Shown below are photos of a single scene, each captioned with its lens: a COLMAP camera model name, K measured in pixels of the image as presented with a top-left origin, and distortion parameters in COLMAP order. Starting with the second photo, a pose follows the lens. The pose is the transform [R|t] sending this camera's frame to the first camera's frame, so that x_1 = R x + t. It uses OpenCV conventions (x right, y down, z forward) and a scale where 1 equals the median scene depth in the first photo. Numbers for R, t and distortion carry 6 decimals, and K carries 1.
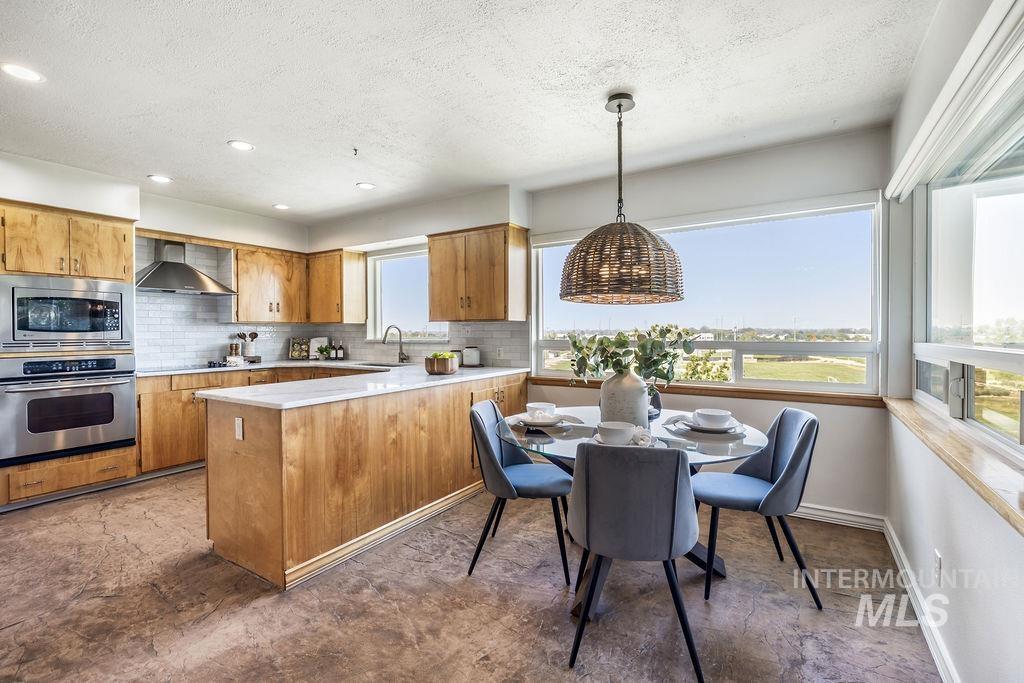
lens RADIAL K [[465.2, 0, 516.3], [0, 465.2, 333.7], [0, 0, 1]] dist [-0.001363, 0.000699]
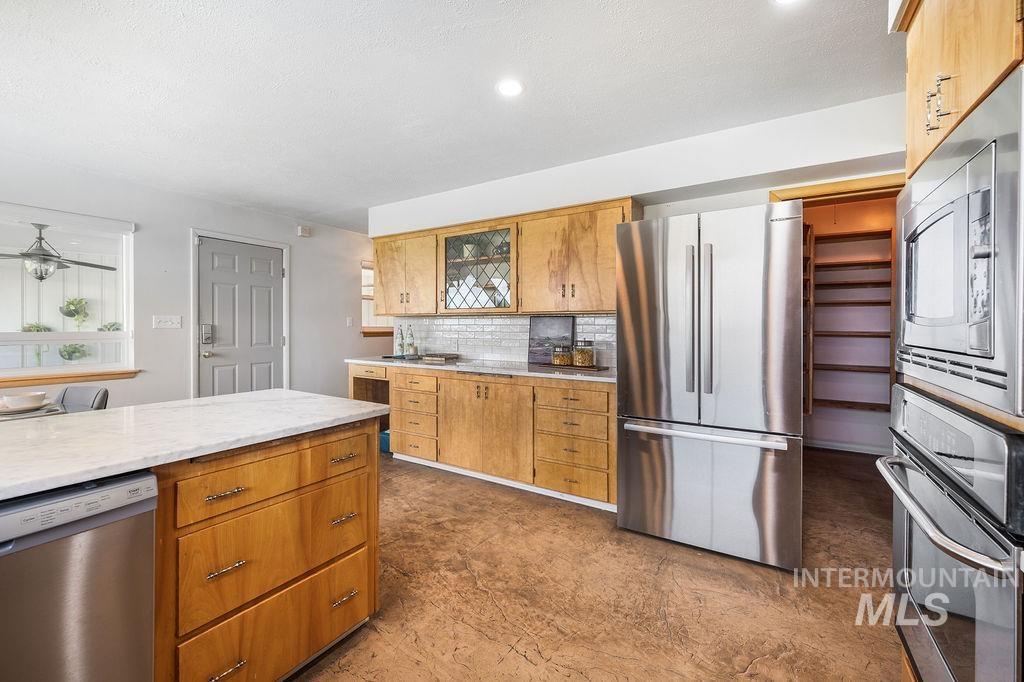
lens RADIAL K [[422.6, 0, 510.6], [0, 422.6, 328.4], [0, 0, 1]] dist [0.008421, 0.000018]
pose [[-0.999999, 0.000907, 0.000733, -0.563765], [0.000914, 0.999950, 0.010003, -0.002443], [-0.000724, 0.010004, -0.999950, 1.070623]]
